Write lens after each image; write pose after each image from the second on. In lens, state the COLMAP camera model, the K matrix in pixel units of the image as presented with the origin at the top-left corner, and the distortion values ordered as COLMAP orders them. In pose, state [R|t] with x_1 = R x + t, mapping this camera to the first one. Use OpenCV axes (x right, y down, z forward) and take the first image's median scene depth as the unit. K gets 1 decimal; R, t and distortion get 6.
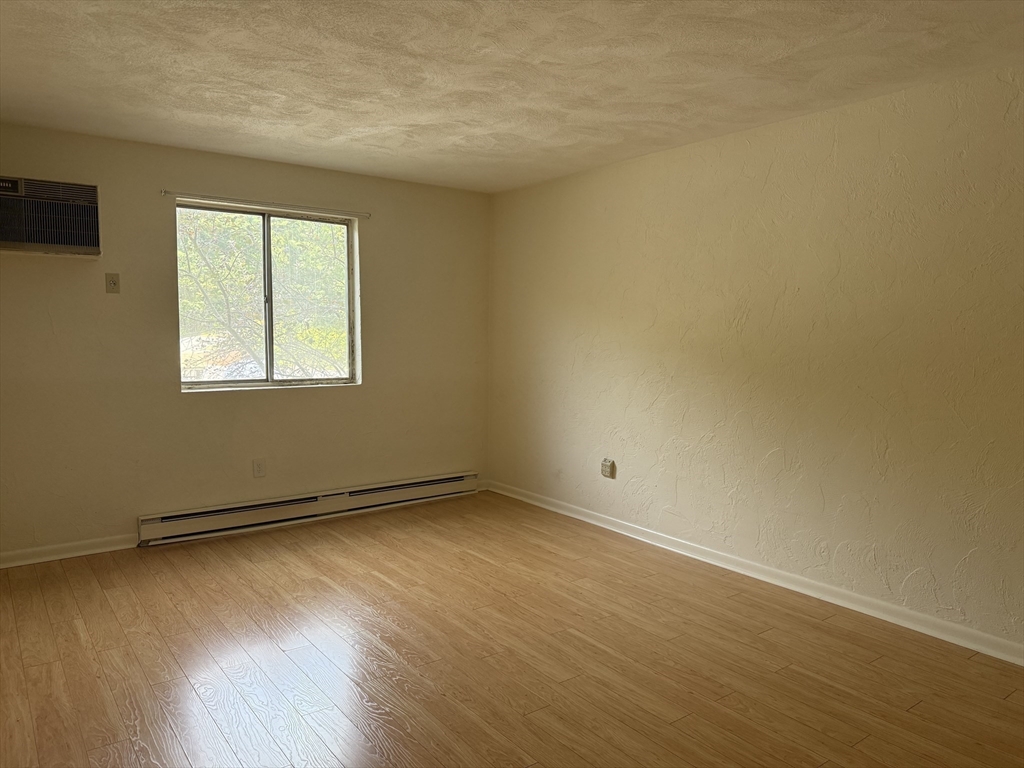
lens RADIAL K [[715.9, 0, 512.0], [0, 715.9, 384.0], [0, 0, 1]] dist [0.148793, -0.237260]
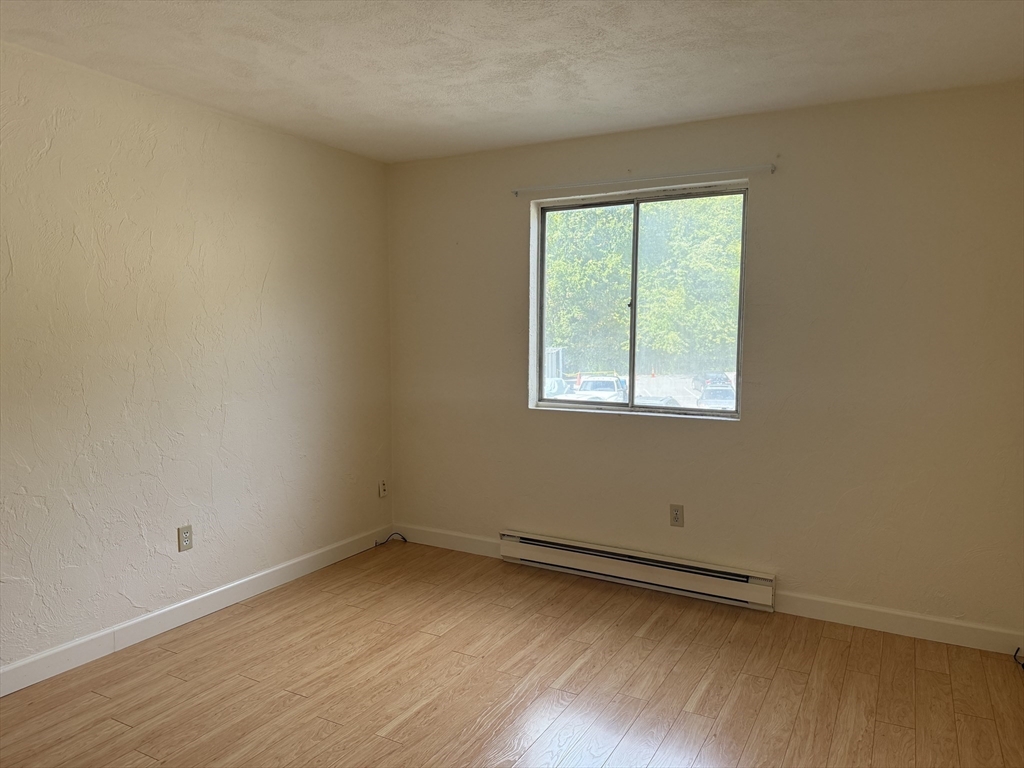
lens RADIAL K [[715.9, 0, 512.0], [0, 715.9, 384.0], [0, 0, 1]] dist [0.148793, -0.237260]
pose [[0.241310, 0.078993, -0.967228, 0.414426], [-0.086613, 0.994457, 0.059608, -0.065913], [0.966575, 0.069390, 0.246814, 0.673008]]
